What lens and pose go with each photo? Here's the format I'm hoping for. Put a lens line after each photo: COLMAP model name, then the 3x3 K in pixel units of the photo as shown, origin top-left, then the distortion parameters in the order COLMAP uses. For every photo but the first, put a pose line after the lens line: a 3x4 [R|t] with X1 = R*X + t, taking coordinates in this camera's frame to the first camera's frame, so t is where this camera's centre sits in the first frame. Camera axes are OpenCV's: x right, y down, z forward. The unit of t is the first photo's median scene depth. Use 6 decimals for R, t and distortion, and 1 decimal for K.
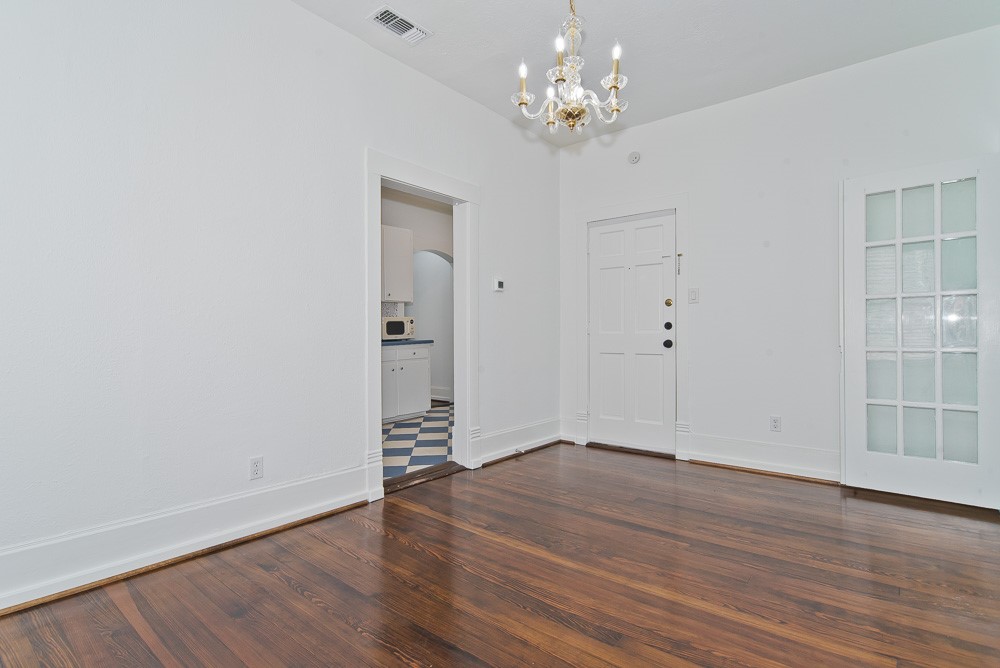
lens RADIAL K [[497.3, 0, 502.9], [0, 497.3, 334.1], [0, 0, 1]] dist [0.007031, 0.002765]
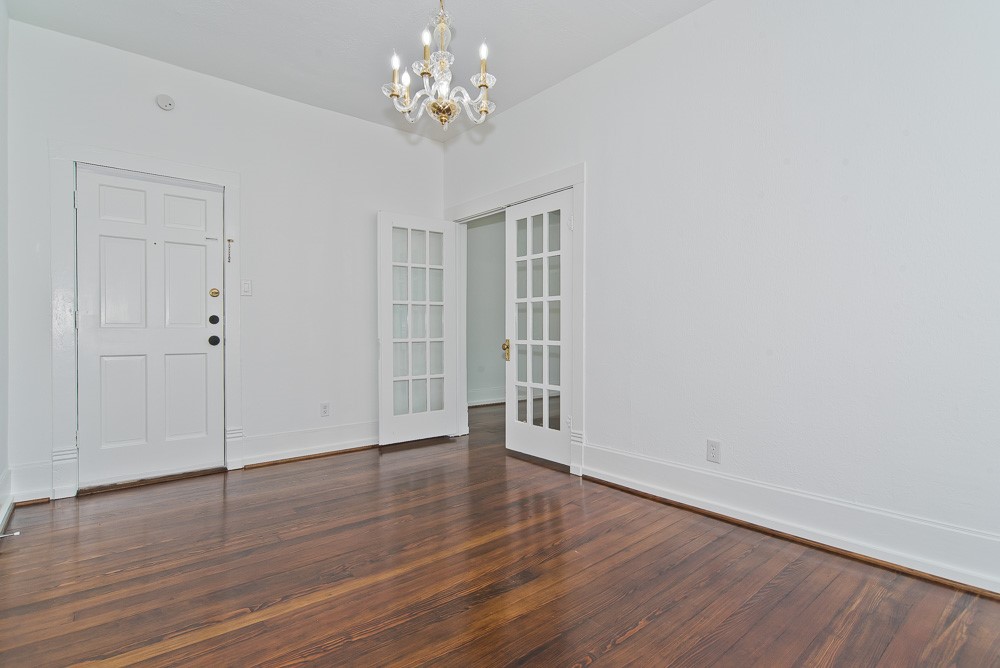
lens RADIAL K [[497.3, 0, 499.4], [0, 497.3, 332.8], [0, 0, 1]] dist [0.007031, 0.002765]
pose [[0.203899, -0.005179, 0.978978, -0.603274], [-0.000628, 0.999985, 0.005421, 0.001475], [-0.978992, -0.001720, 0.203893, 0.495863]]
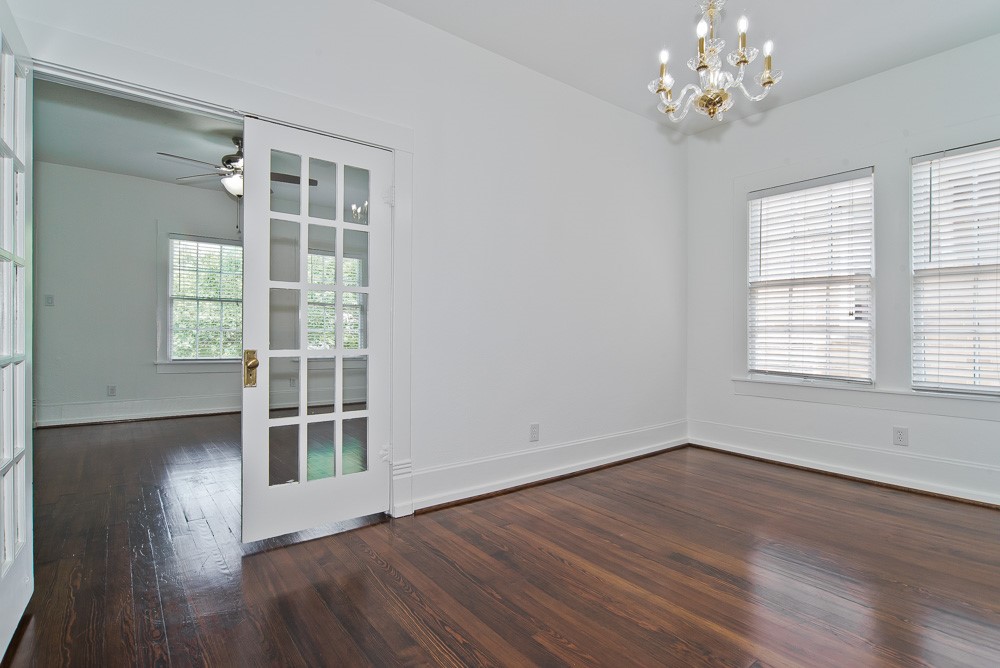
lens RADIAL K [[497.3, 0, 498.4], [0, 497.3, 332.8], [0, 0, 1]] dist [0.007031, 0.002765]
pose [[-0.972886, 0.001124, 0.231283, 0.228689], [-0.000955, 0.999960, -0.008878, 0.007028], [-0.231284, -0.008858, -0.972846, 1.471085]]
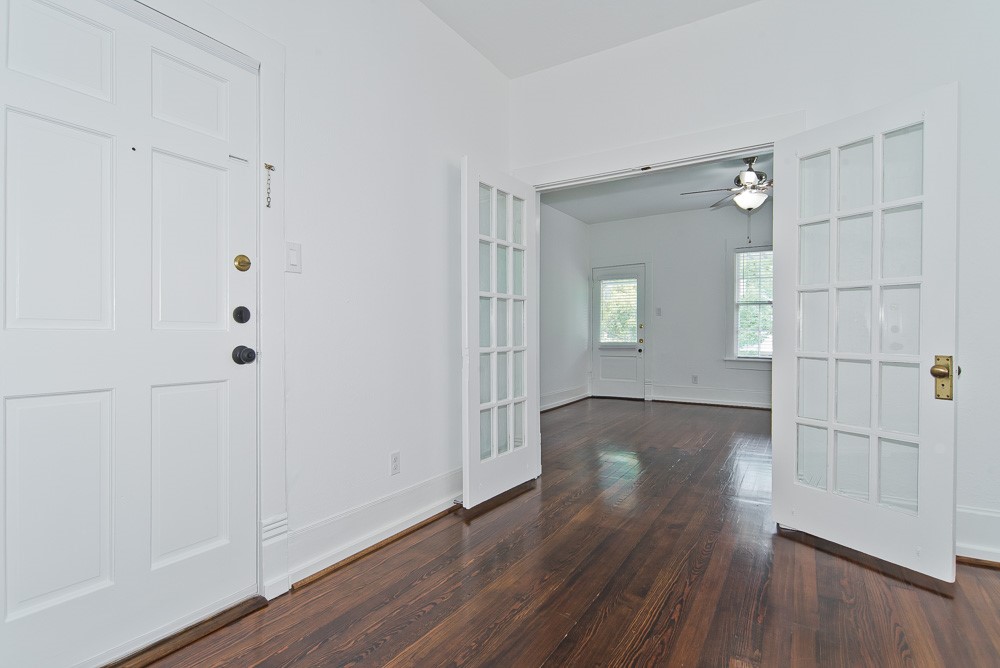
lens RADIAL K [[497.3, 0, 502.9], [0, 497.3, 330.8], [0, 0, 1]] dist [0.007031, 0.002765]
pose [[-0.125578, 0.010842, 0.992025, -0.208682], [-0.000674, 0.999939, -0.011014, 0.003788], [-0.992084, -0.002052, -0.125563, 1.202478]]
